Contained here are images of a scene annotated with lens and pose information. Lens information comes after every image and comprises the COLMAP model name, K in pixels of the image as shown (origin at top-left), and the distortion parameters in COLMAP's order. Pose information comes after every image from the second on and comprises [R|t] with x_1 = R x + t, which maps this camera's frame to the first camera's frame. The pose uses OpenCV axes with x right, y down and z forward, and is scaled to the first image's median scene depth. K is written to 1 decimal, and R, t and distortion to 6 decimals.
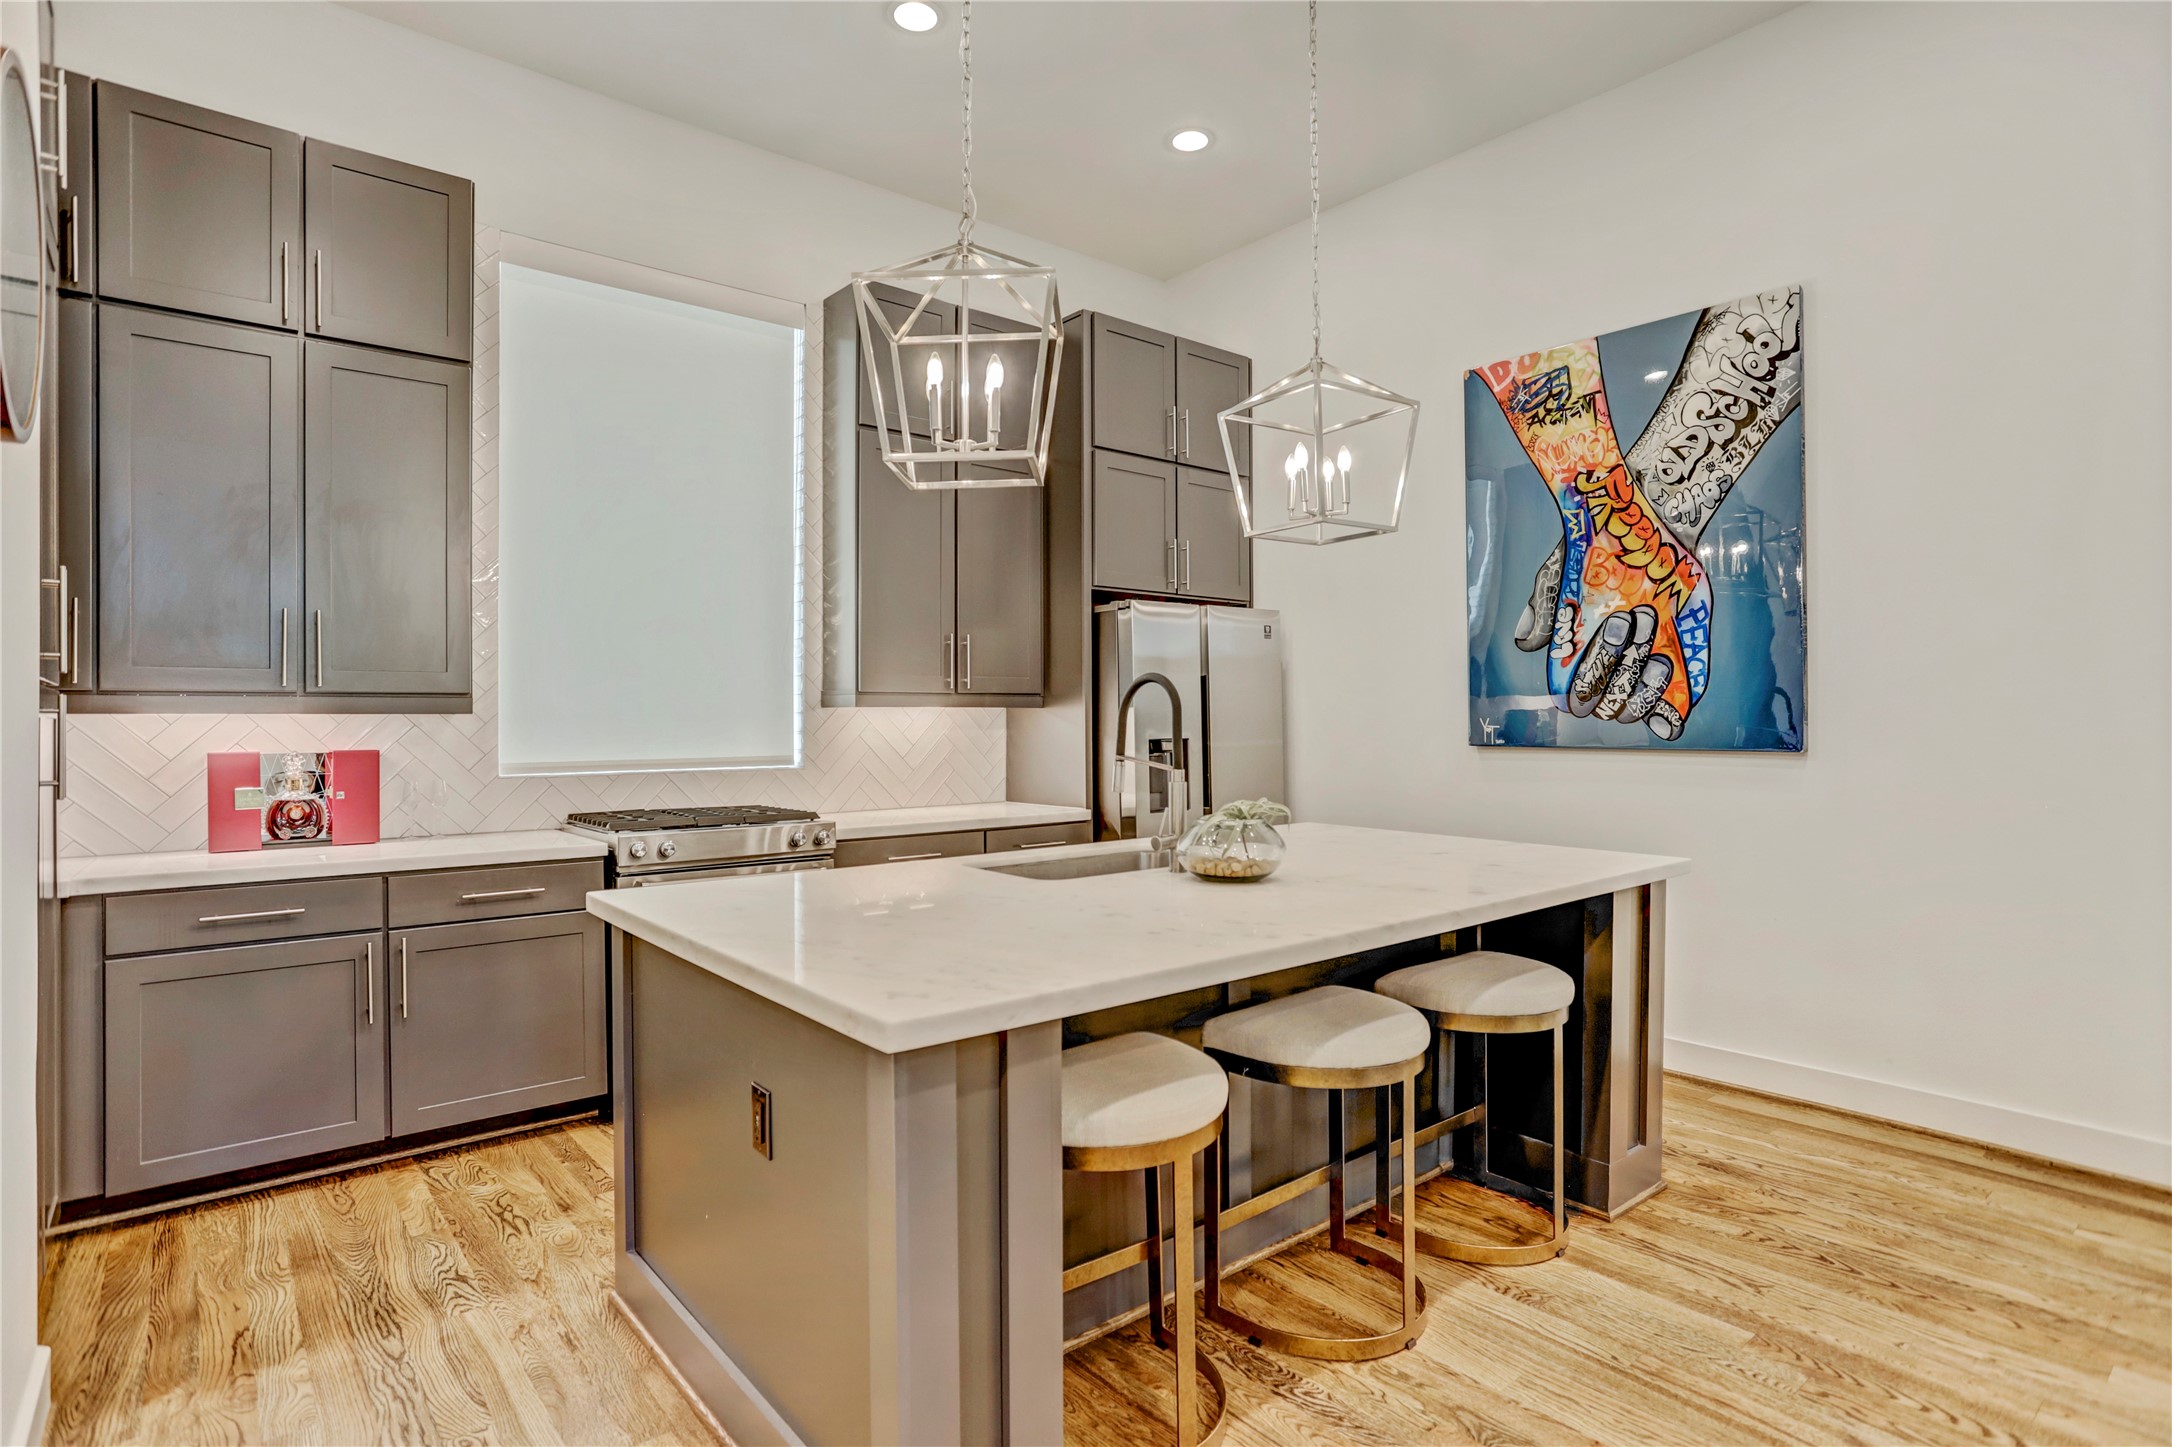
lens RADIAL K [[1104.4, 0, 1096.2], [0, 1104.4, 732.9], [0, 0, 1]] dist [-0.039939, 0.006525]
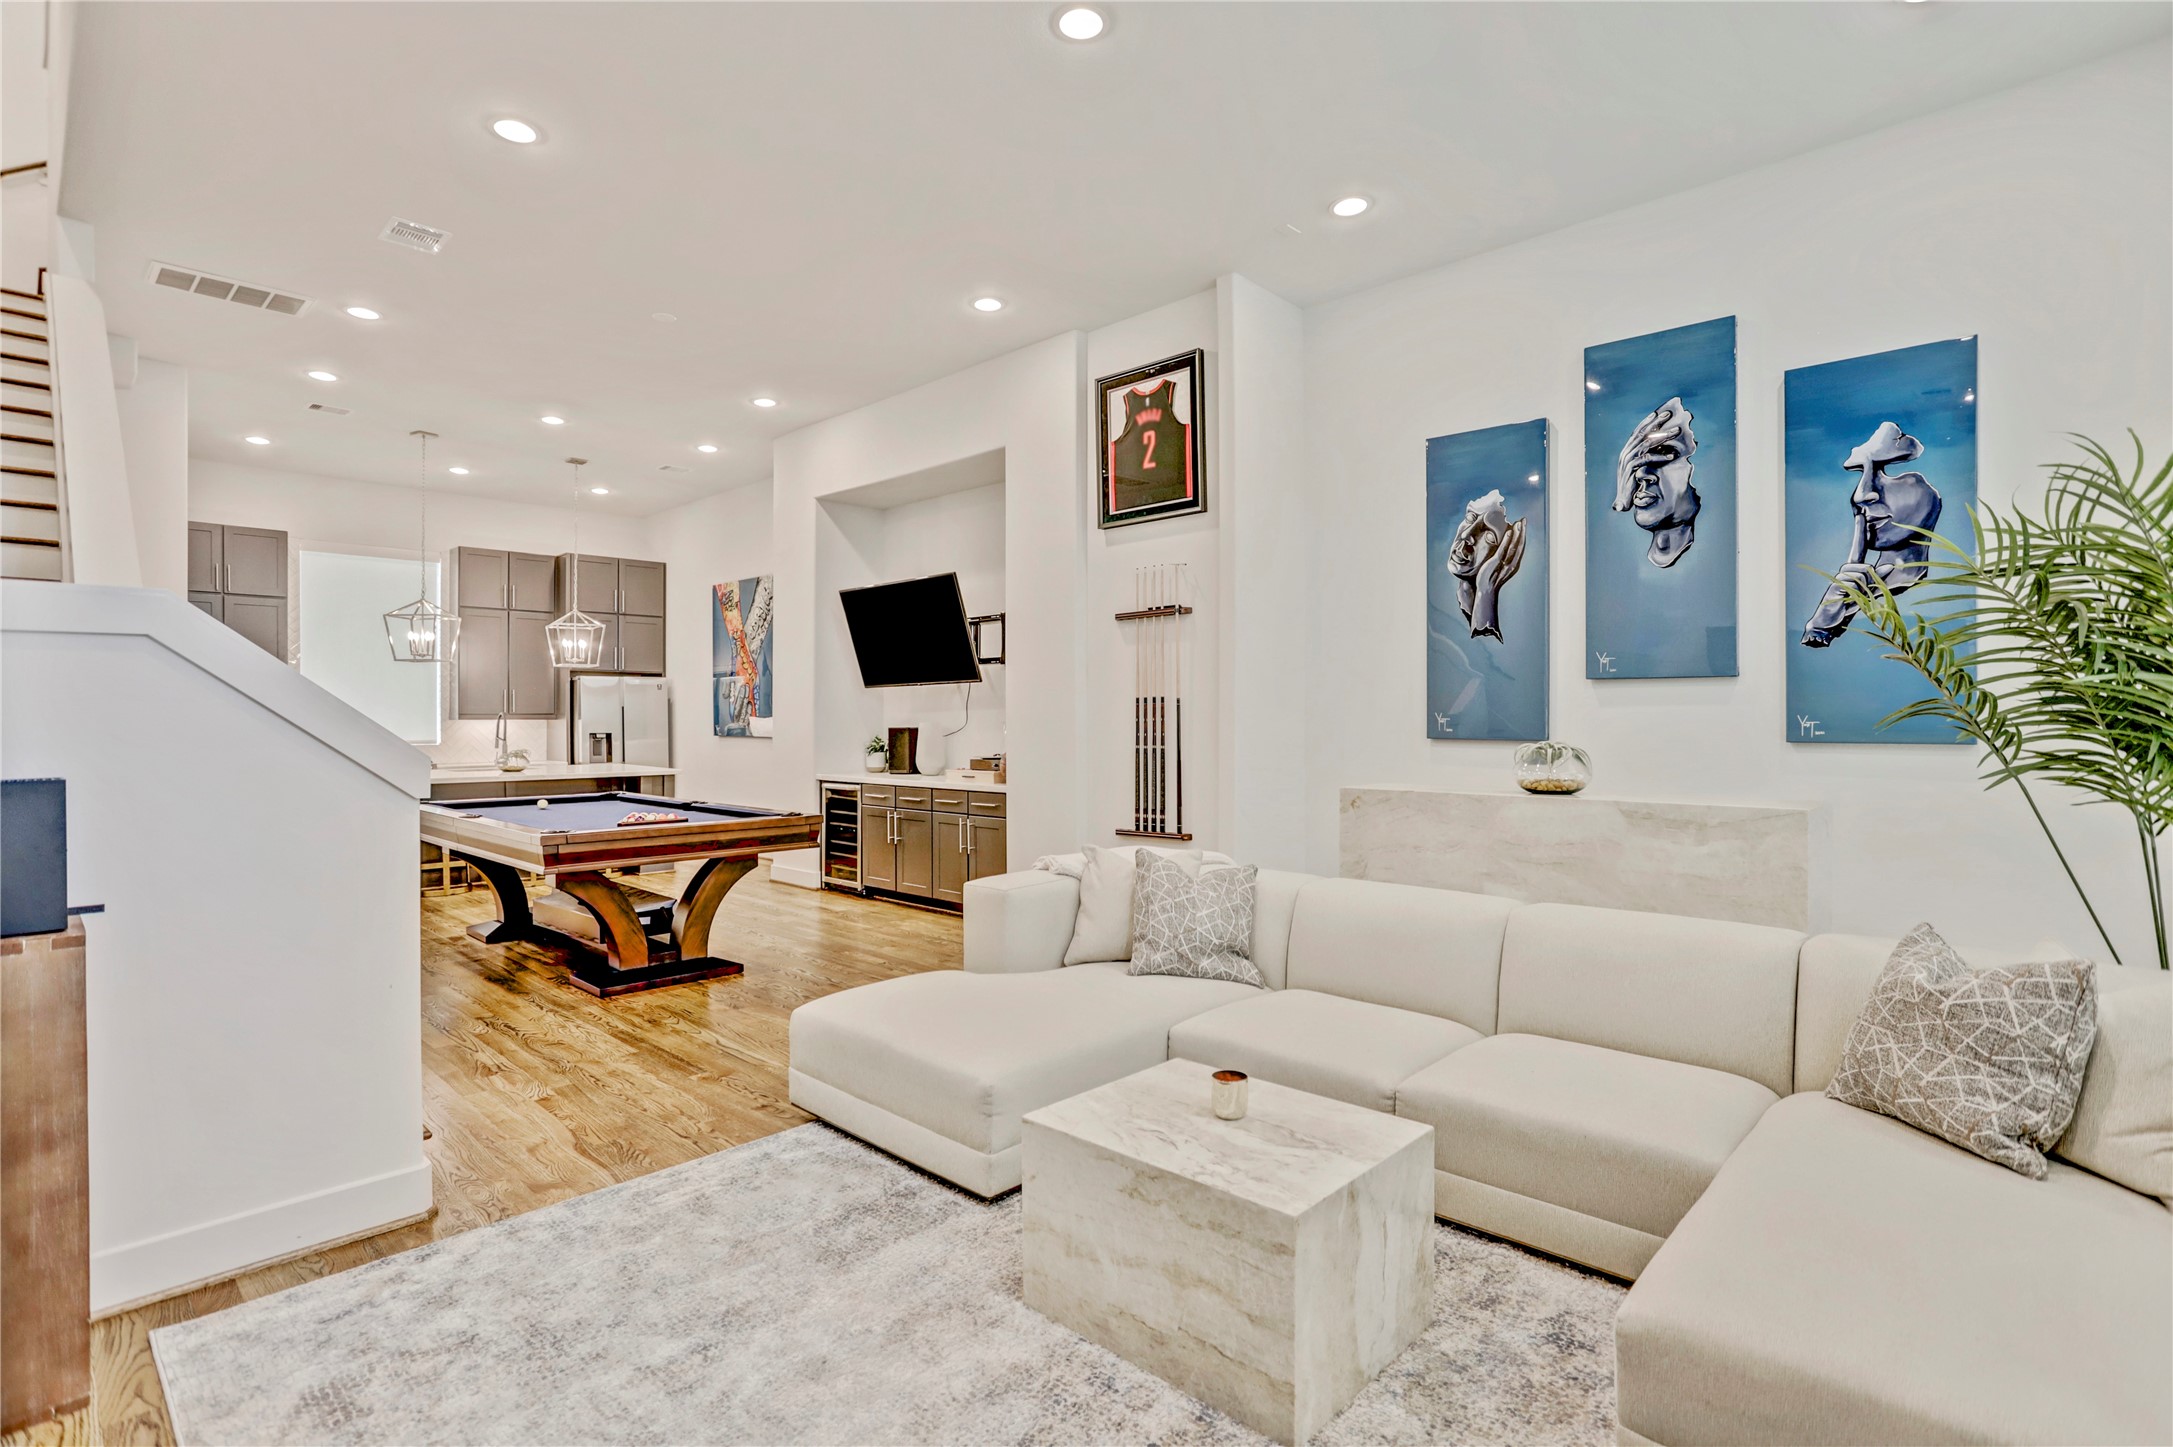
lens RADIAL K [[1056.4, 0, 1103.3], [0, 1056.4, 729.1], [0, 0, 1]] dist [-0.041959, 0.016775]
pose [[0.992984, -0.002629, 0.118218, 1.077070], [0.002282, 0.999993, 0.003065, -0.005179], [-0.118225, -0.002774, 0.992983, -1.709186]]
